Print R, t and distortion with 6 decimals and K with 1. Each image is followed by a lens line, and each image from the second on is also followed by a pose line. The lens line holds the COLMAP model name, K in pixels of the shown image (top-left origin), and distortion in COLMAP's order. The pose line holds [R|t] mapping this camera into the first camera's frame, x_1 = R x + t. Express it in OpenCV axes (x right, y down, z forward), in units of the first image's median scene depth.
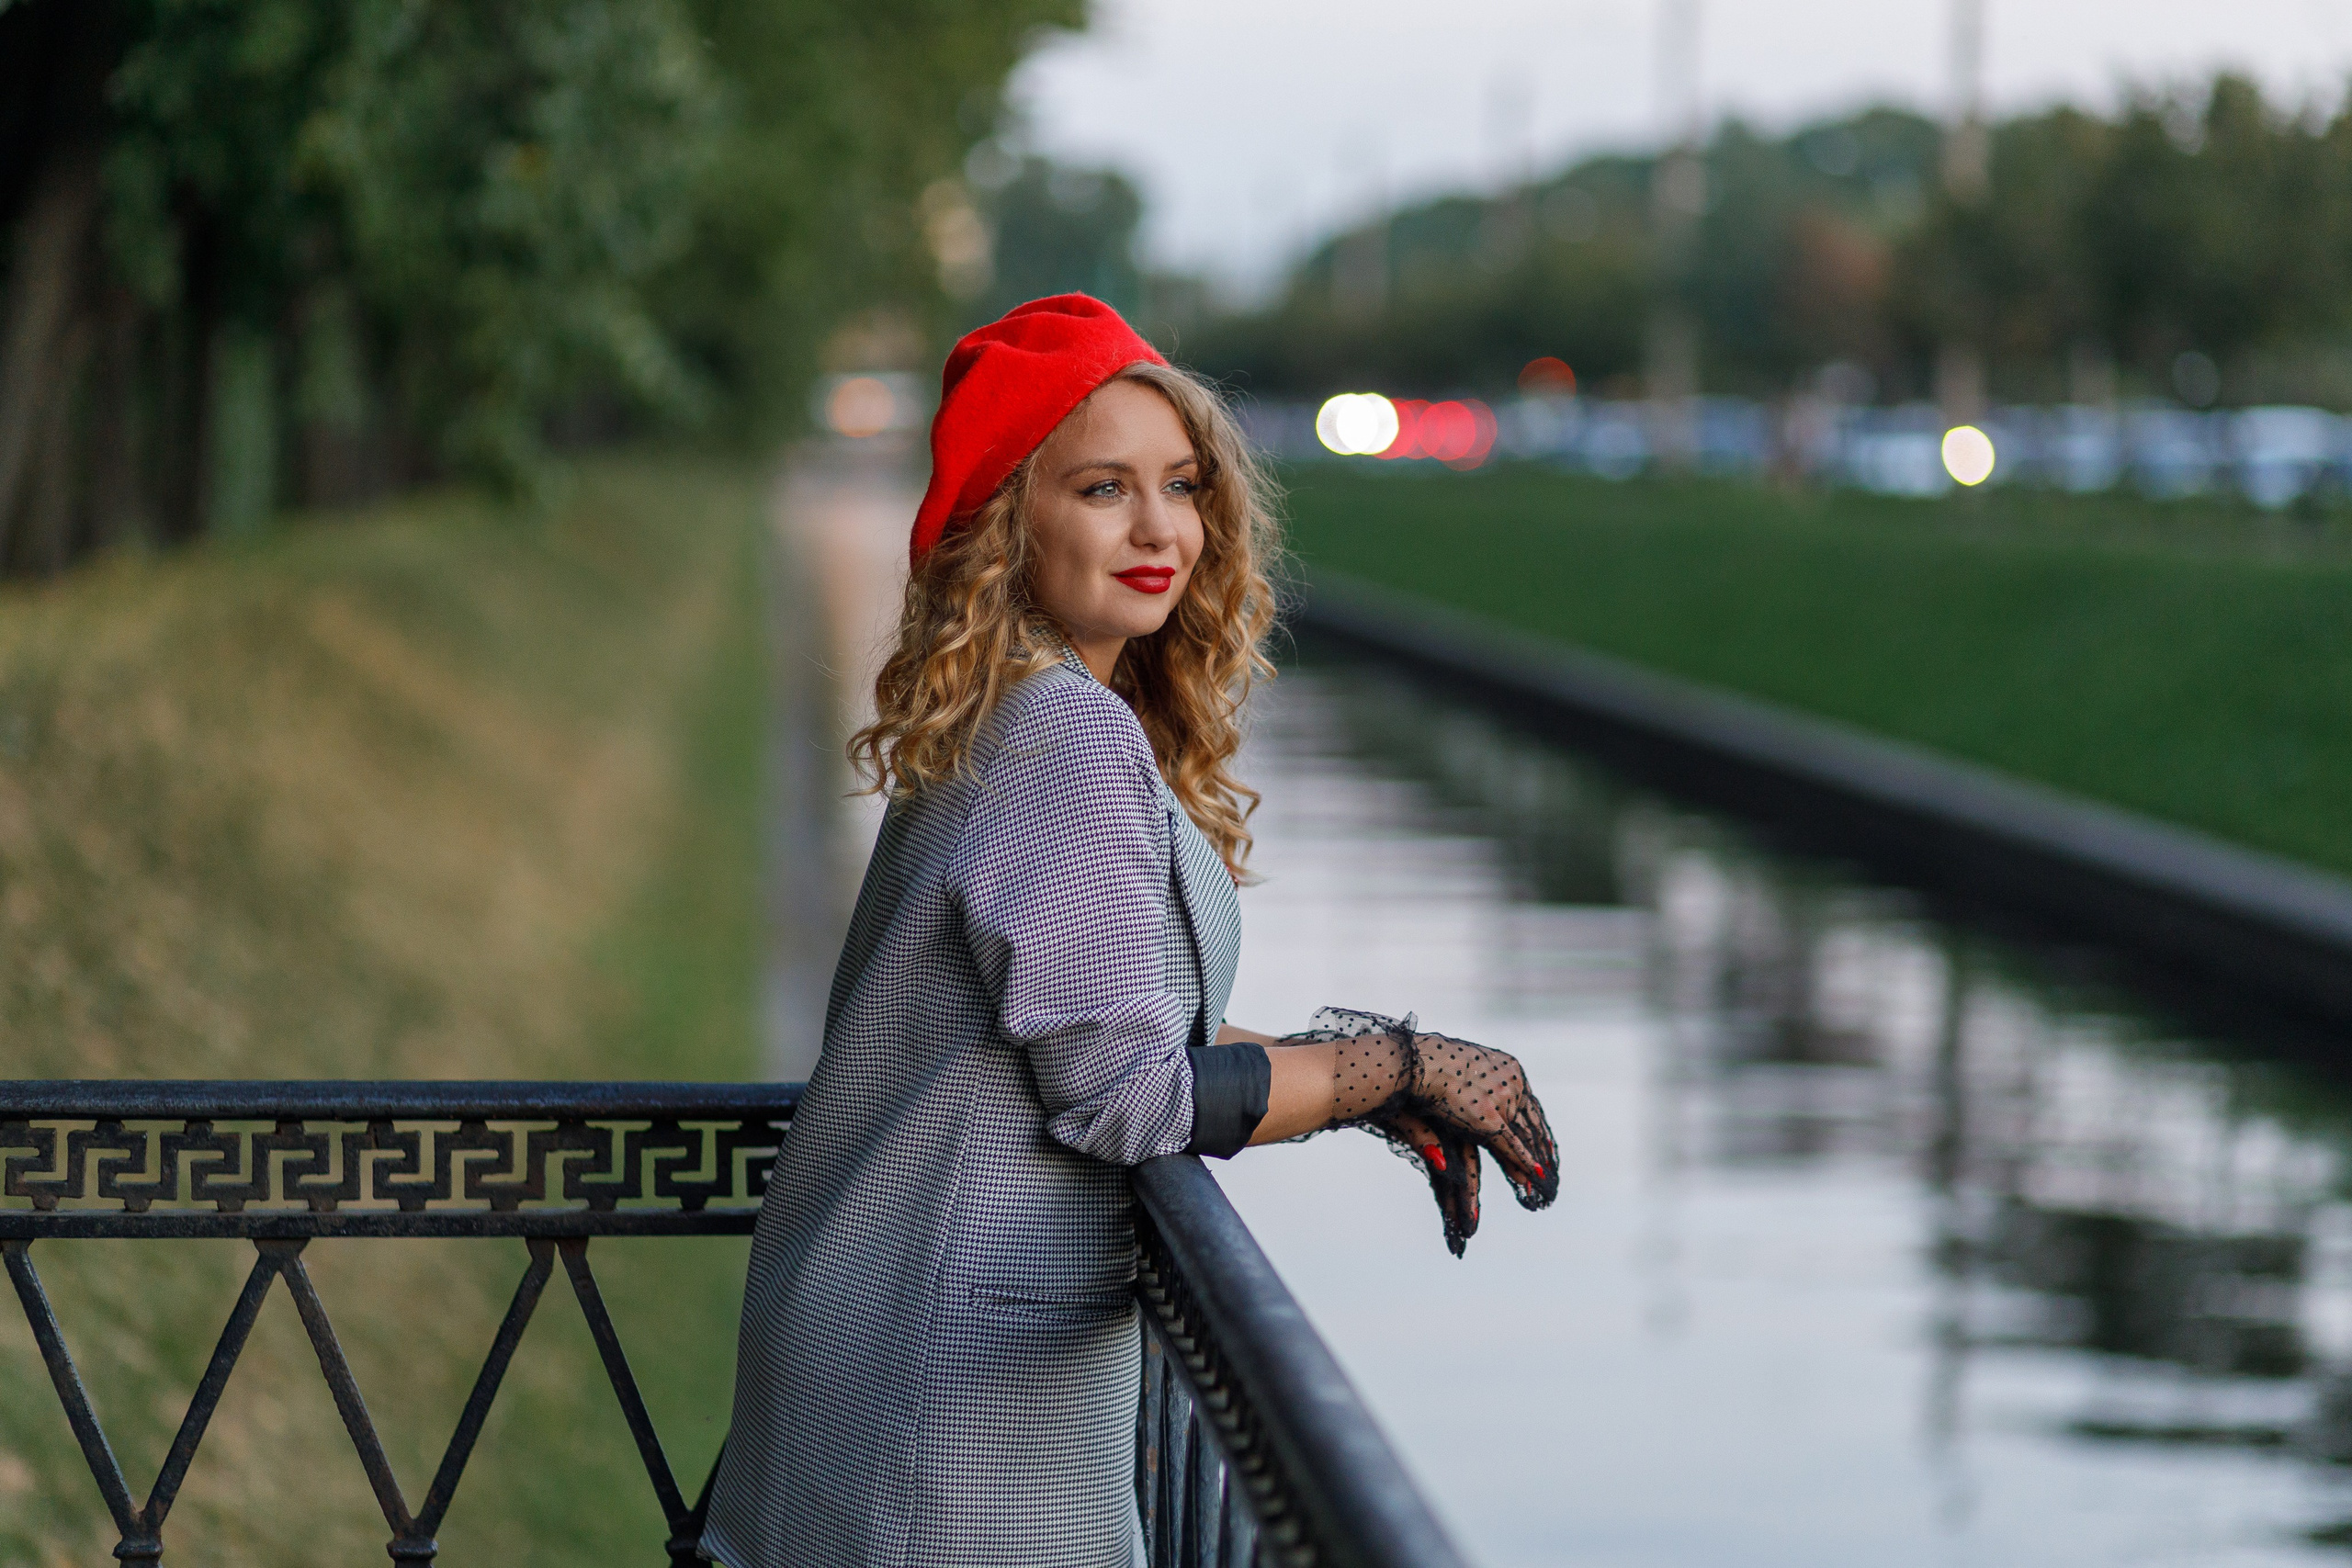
lens RADIAL K [[6047.3, 0, 1176.0], [0, 6047.3, 784.0], [0, 0, 1]] dist [0.052638, 0.153225]
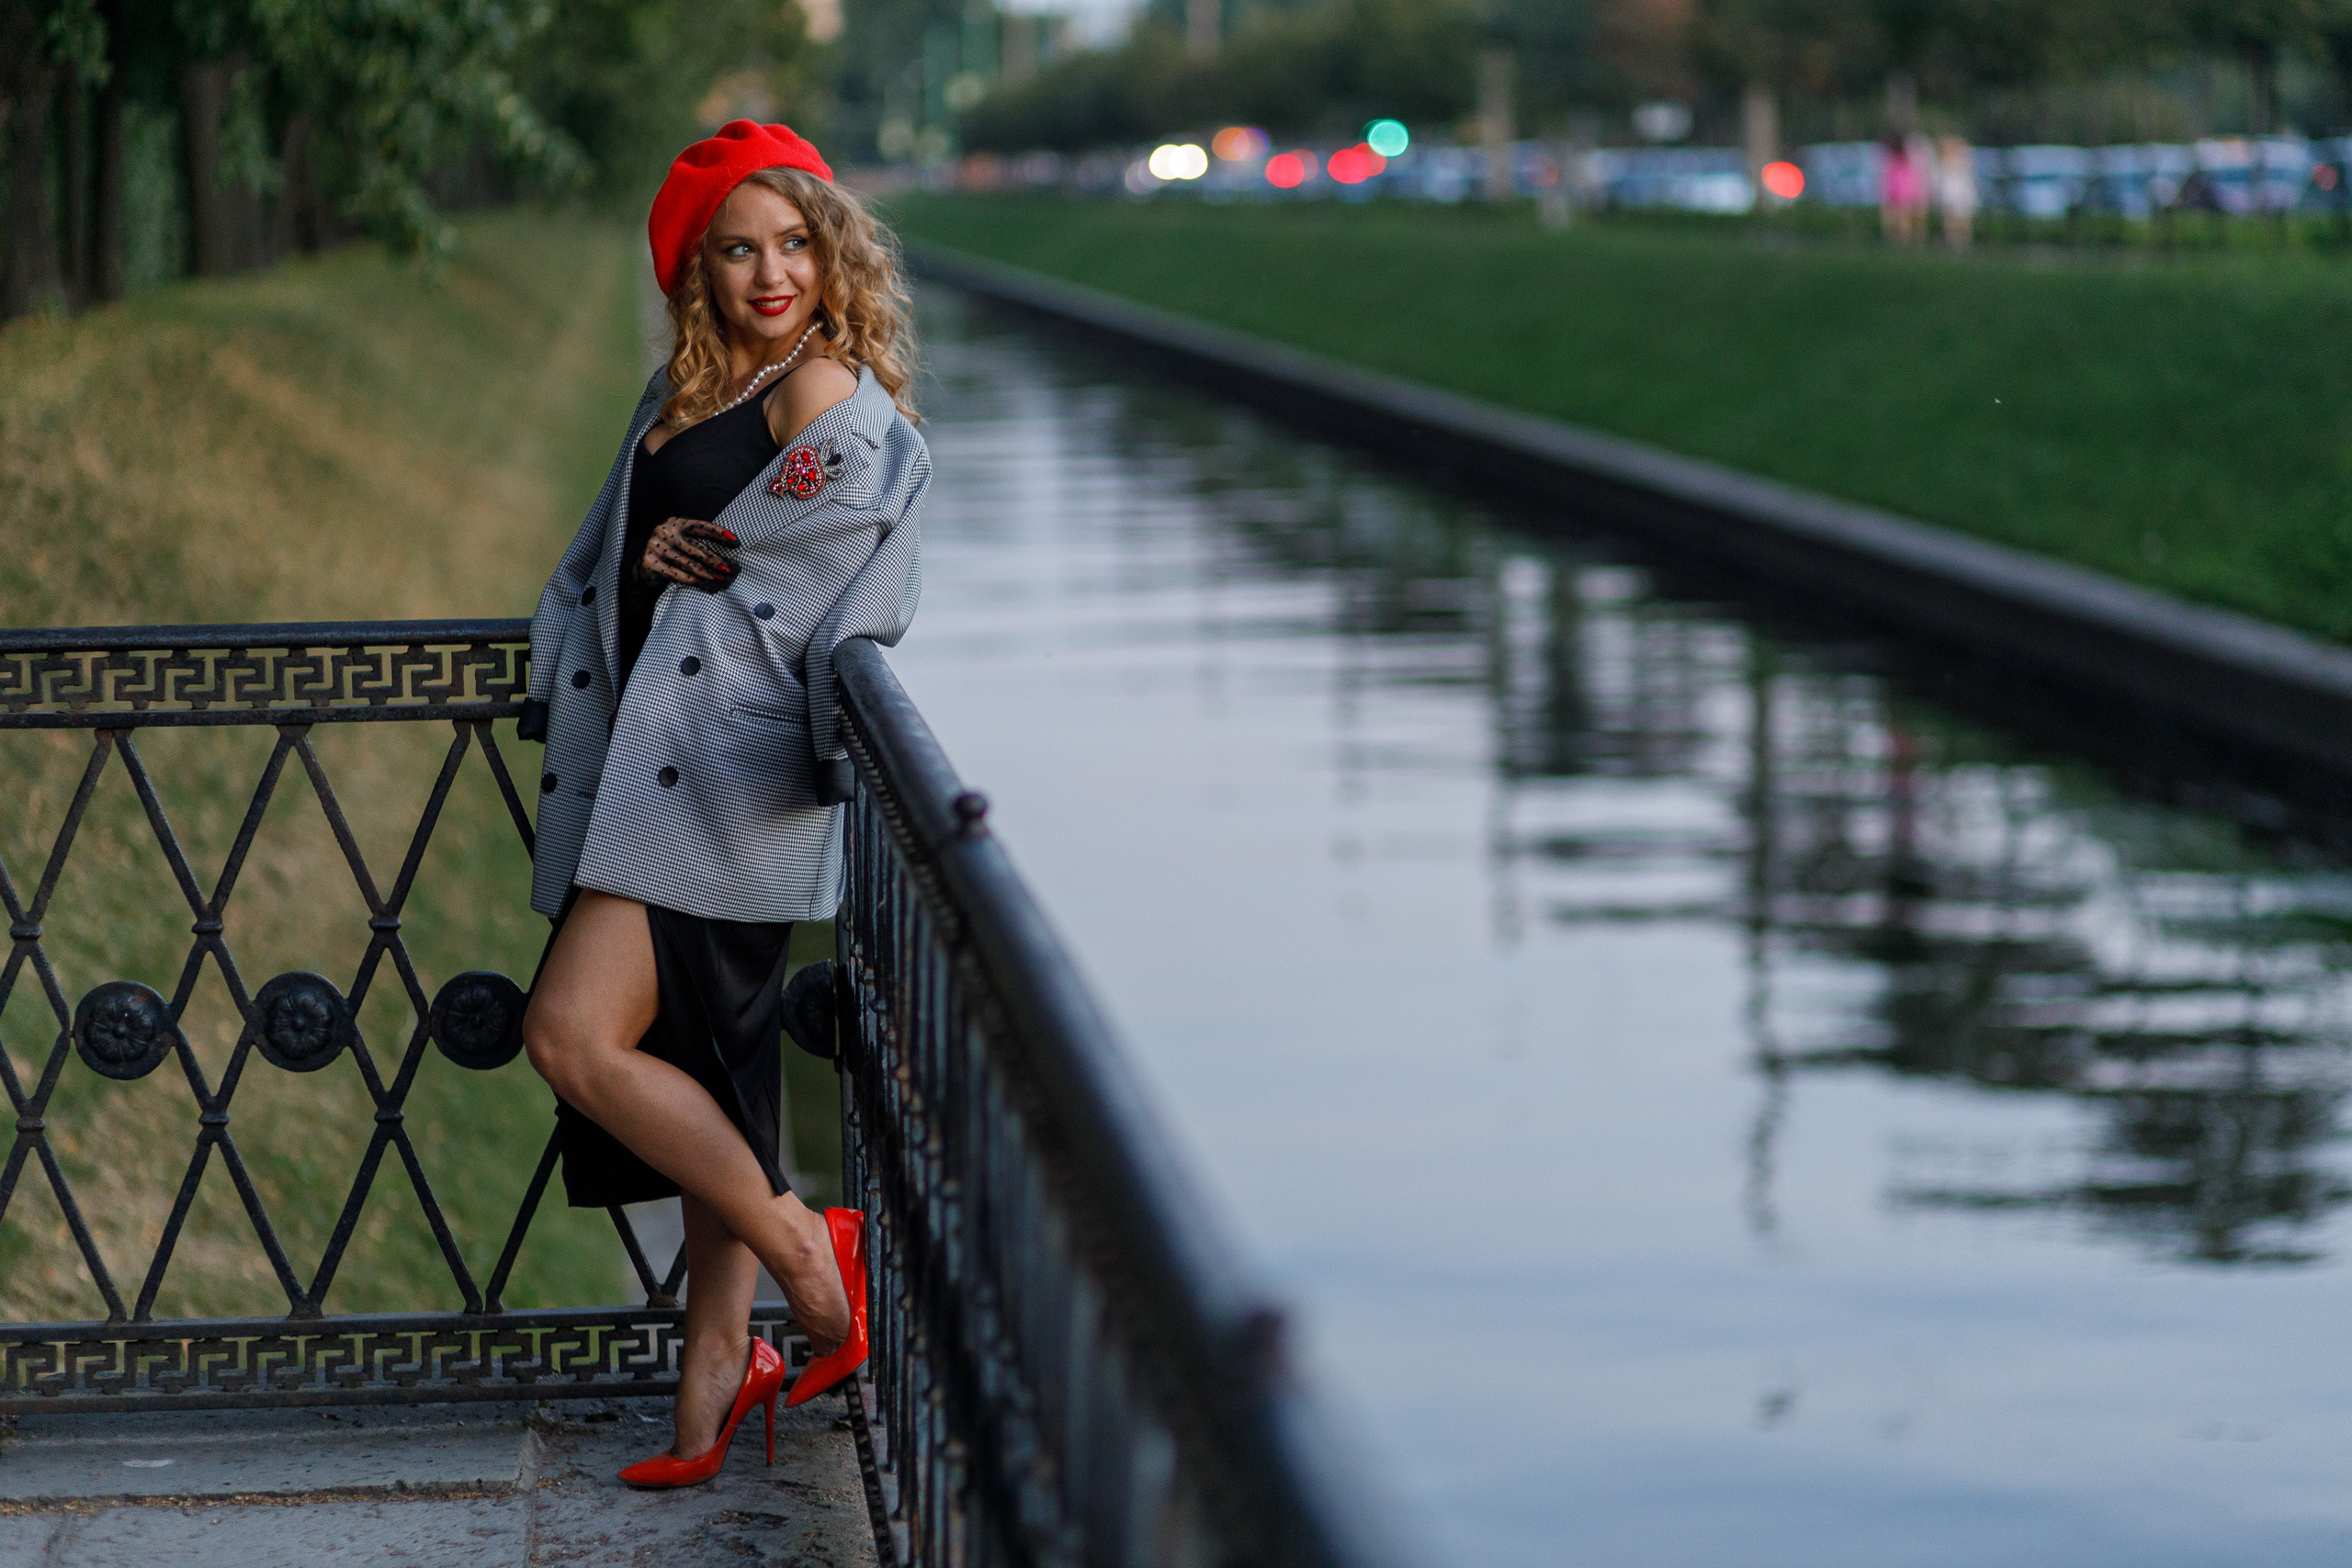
lens RADIAL K [[6158.5, 0, 1176.0], [0, 6158.5, 784.0], [0, 0, 1]] dist [0.027934, -0.470502]
pose [[0.999601, -0.023524, 0.015649, 0.052046], [0.022864, 0.998894, 0.041086, 0.030670], [-0.016598, -0.040712, 0.999033, -0.572569]]
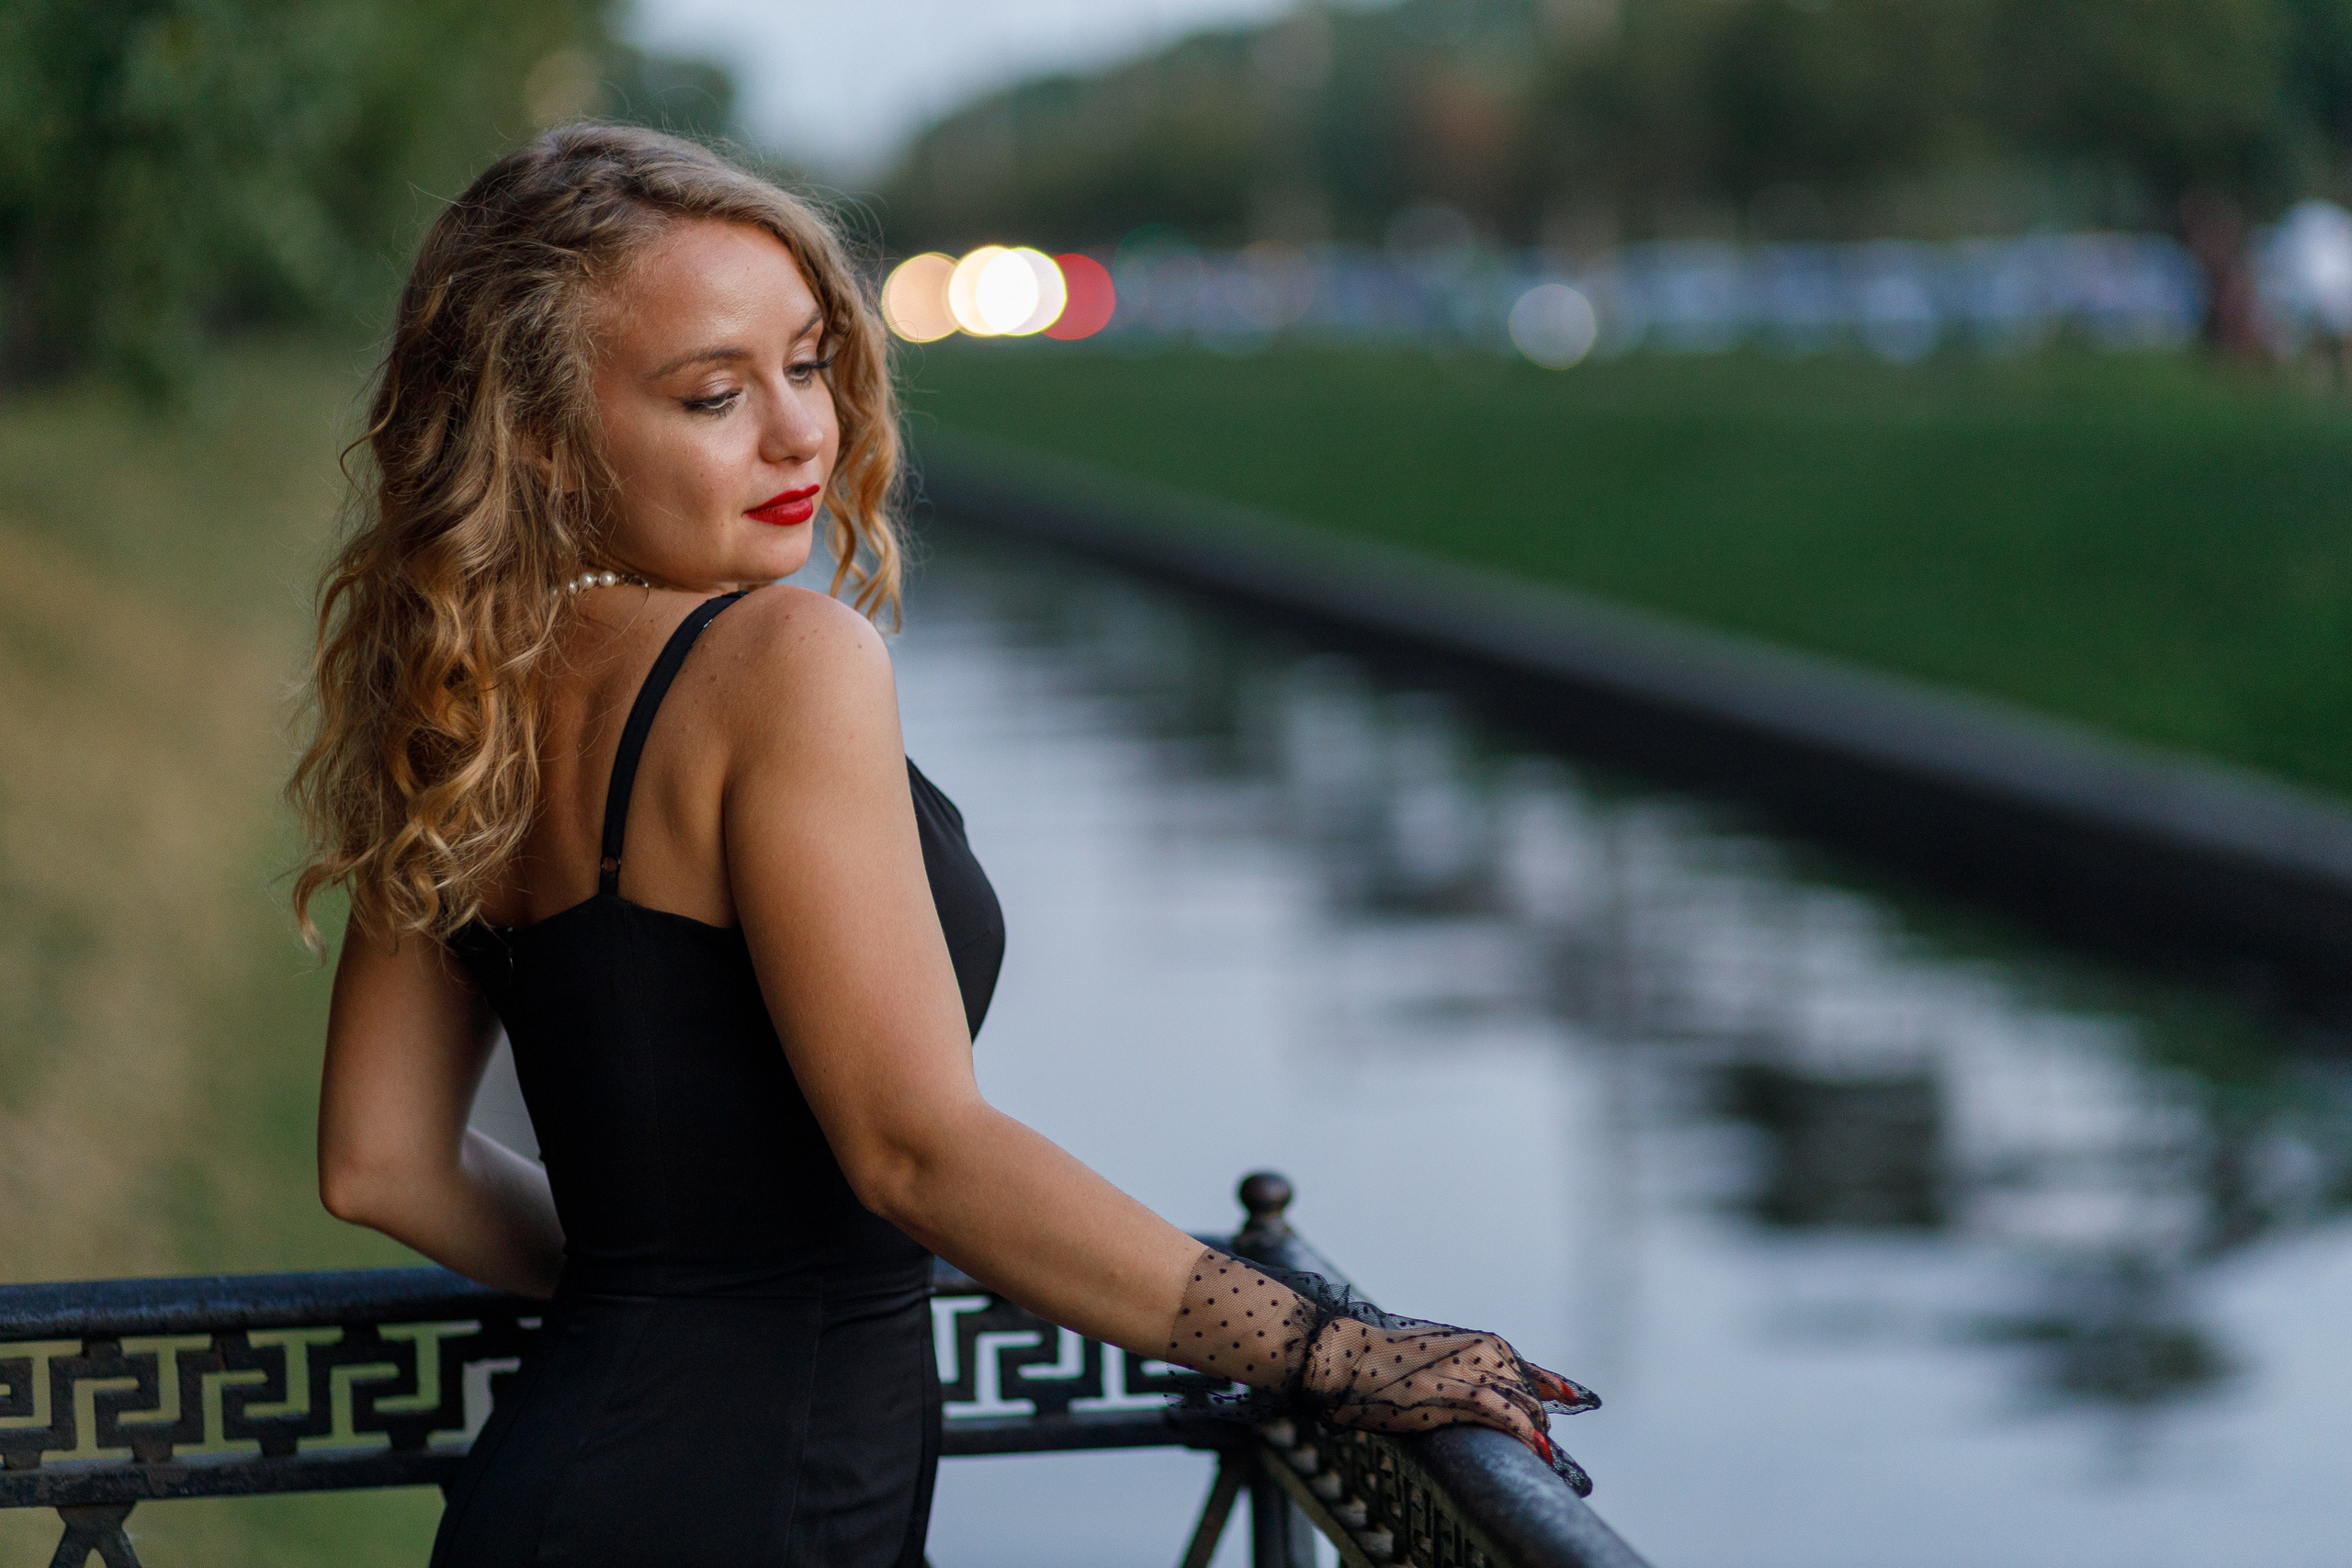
lens RADIAL K [[5736.7, 0, 1176.0], [0, 5736.7, 784.0], [0, 0, 1]] dist [-0.013310, -0.044990]
pose [[0.996610, -0.037346, 0.073305, -0.067582], [0.035406, 0.998992, 0.027578, -0.023022], [-0.074261, -0.024889, 0.996928, 0.322764]]
